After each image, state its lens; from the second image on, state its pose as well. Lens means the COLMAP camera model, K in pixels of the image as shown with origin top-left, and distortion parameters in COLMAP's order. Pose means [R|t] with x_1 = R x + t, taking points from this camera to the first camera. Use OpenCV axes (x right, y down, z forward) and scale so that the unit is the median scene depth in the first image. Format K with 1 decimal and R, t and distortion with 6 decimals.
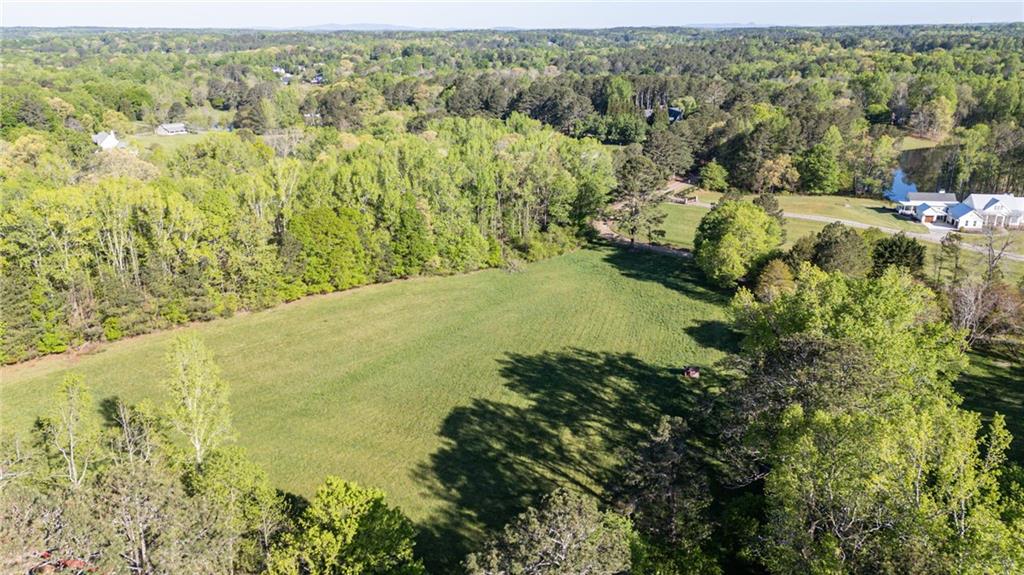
lens RADIAL K [[748.4, 0, 512.0], [0, 748.4, 287.5], [0, 0, 1]] dist [0.093907, -0.095370]
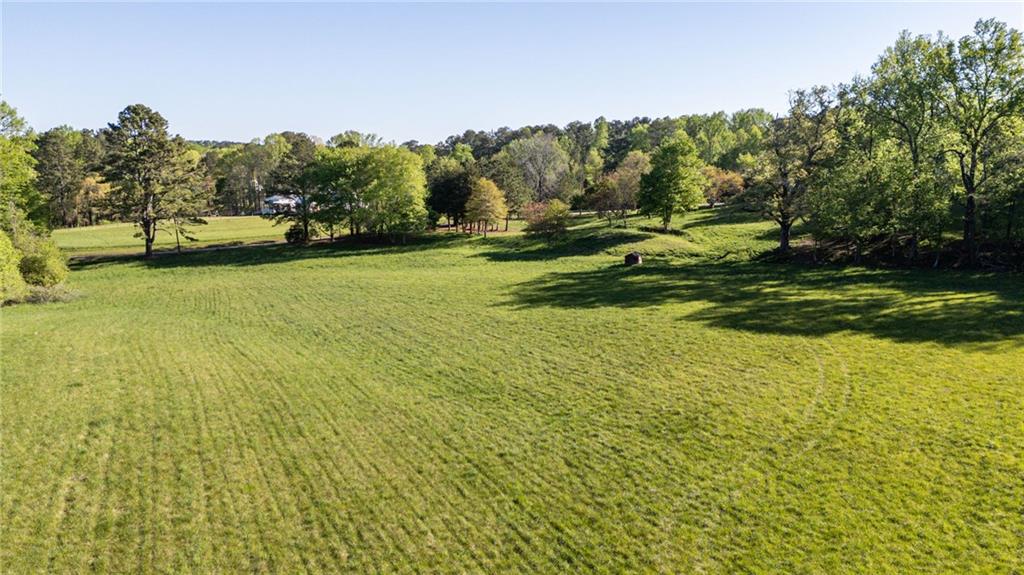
lens RADIAL K [[748.4, 0, 512.0], [0, 748.4, 287.5], [0, 0, 1]] dist [0.093907, -0.095370]
pose [[0.309131, -0.162701, 0.936999, -0.259323], [0.316897, 0.946572, 0.059814, 0.023868], [-0.896668, 0.278442, 0.344174, 0.390467]]
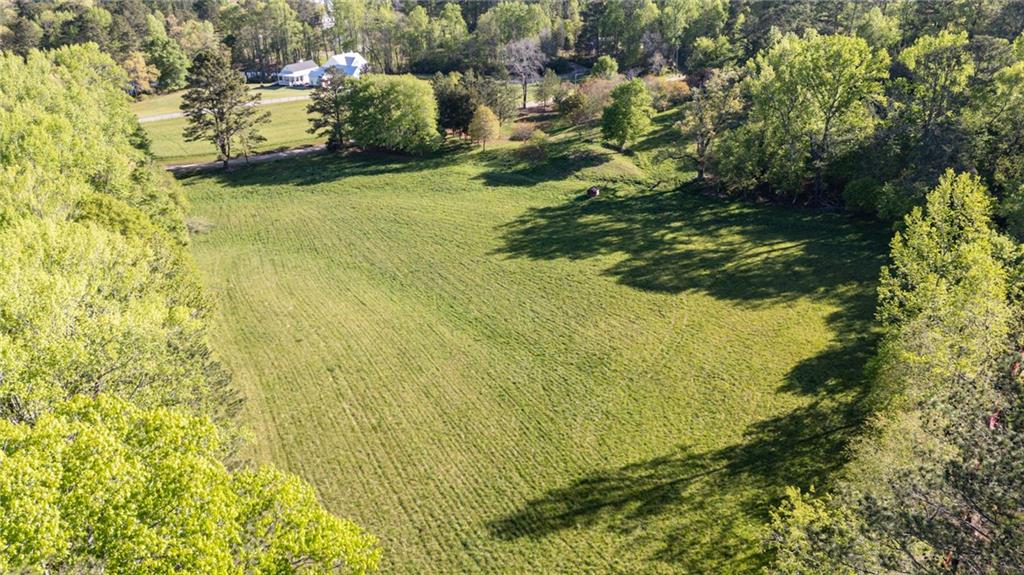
lens RADIAL K [[748.4, 0, 512.0], [0, 748.4, 287.5], [0, 0, 1]] dist [0.093907, -0.095370]
pose [[0.284024, -0.413030, 0.865295, -0.388304], [0.321689, 0.891202, 0.319805, -0.073846], [-0.903242, 0.187523, 0.385990, 0.321943]]
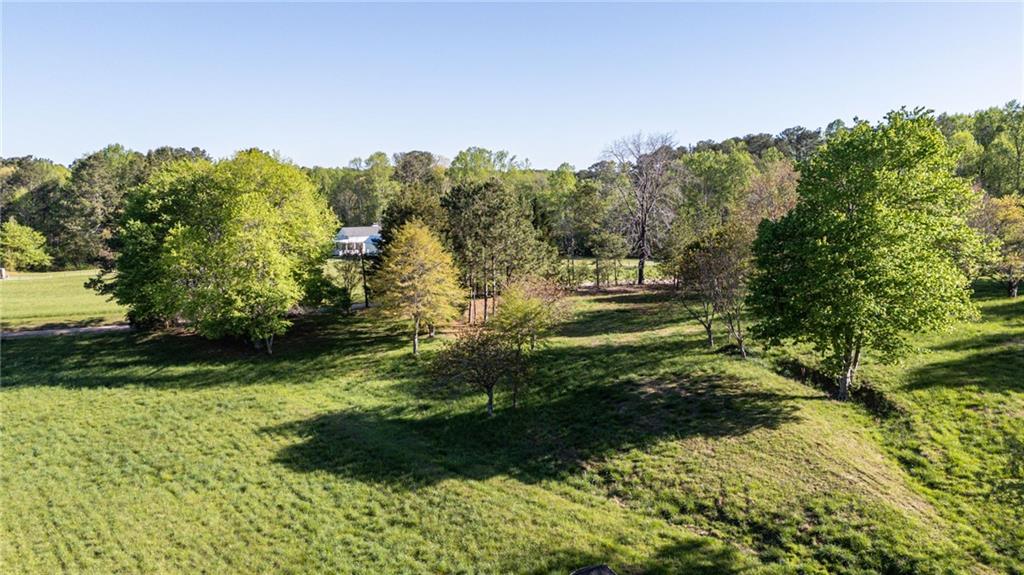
lens RADIAL K [[748.4, 0, 512.0], [0, 748.4, 287.5], [0, 0, 1]] dist [0.093907, -0.095370]
pose [[0.603394, -0.112822, 0.789422, 0.037275], [0.268505, 0.960882, -0.067905, 0.020657], [-0.750880, 0.252937, 0.610084, 0.404210]]
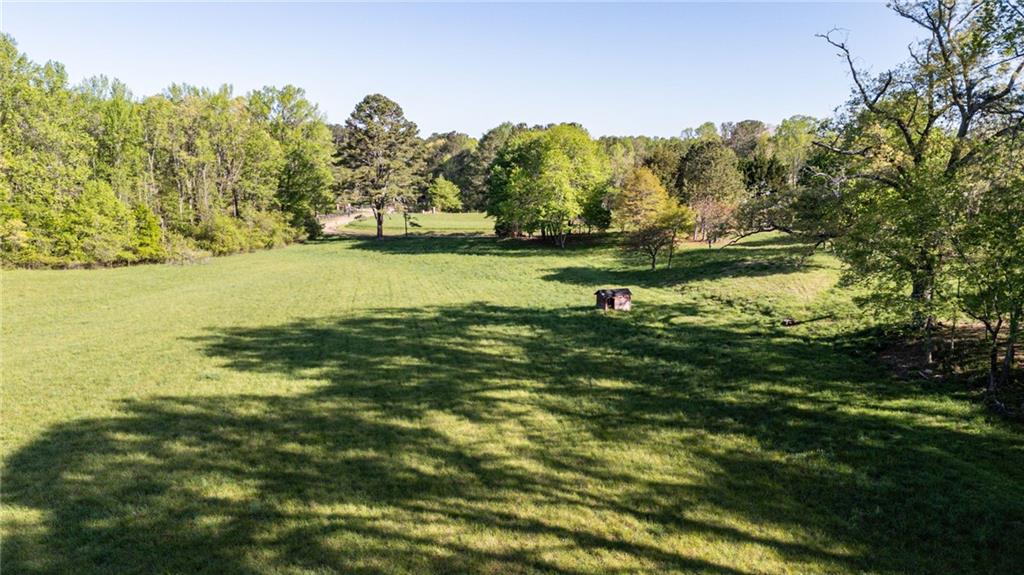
lens RADIAL K [[748.4, 0, 512.0], [0, 748.4, 287.5], [0, 0, 1]] dist [0.093907, -0.095370]
pose [[0.905484, -0.074076, 0.417866, -0.012631], [0.141525, 0.980990, -0.132772, 0.072786], [-0.400087, 0.179362, 0.898754, 0.274088]]
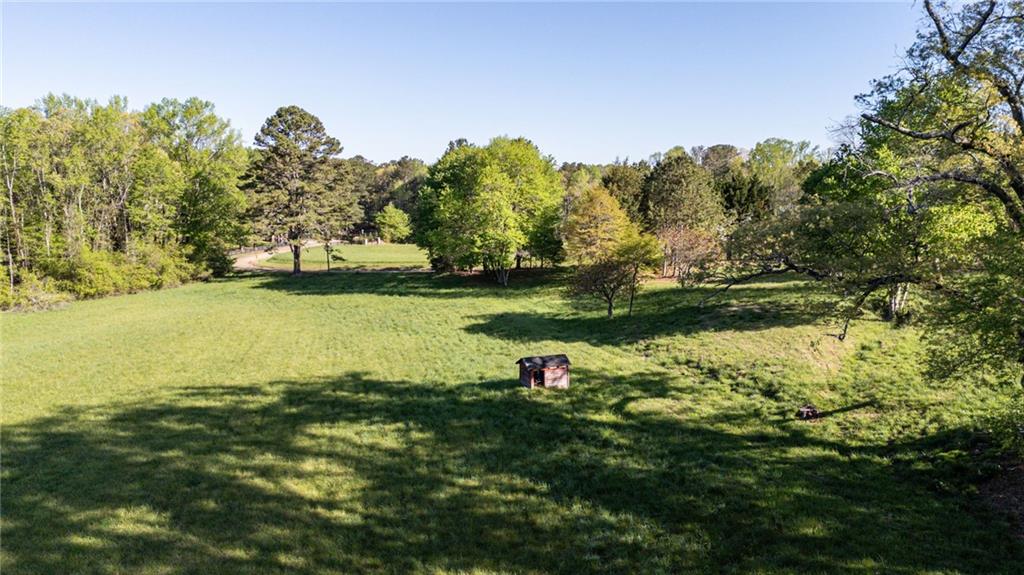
lens RADIAL K [[748.4, 0, 512.0], [0, 748.4, 287.5], [0, 0, 1]] dist [0.093907, -0.095370]
pose [[0.890003, -0.064858, 0.451317, 0.034007], [0.155636, 0.973595, -0.167002, 0.058971], [-0.428569, 0.218874, 0.876597, 0.328876]]
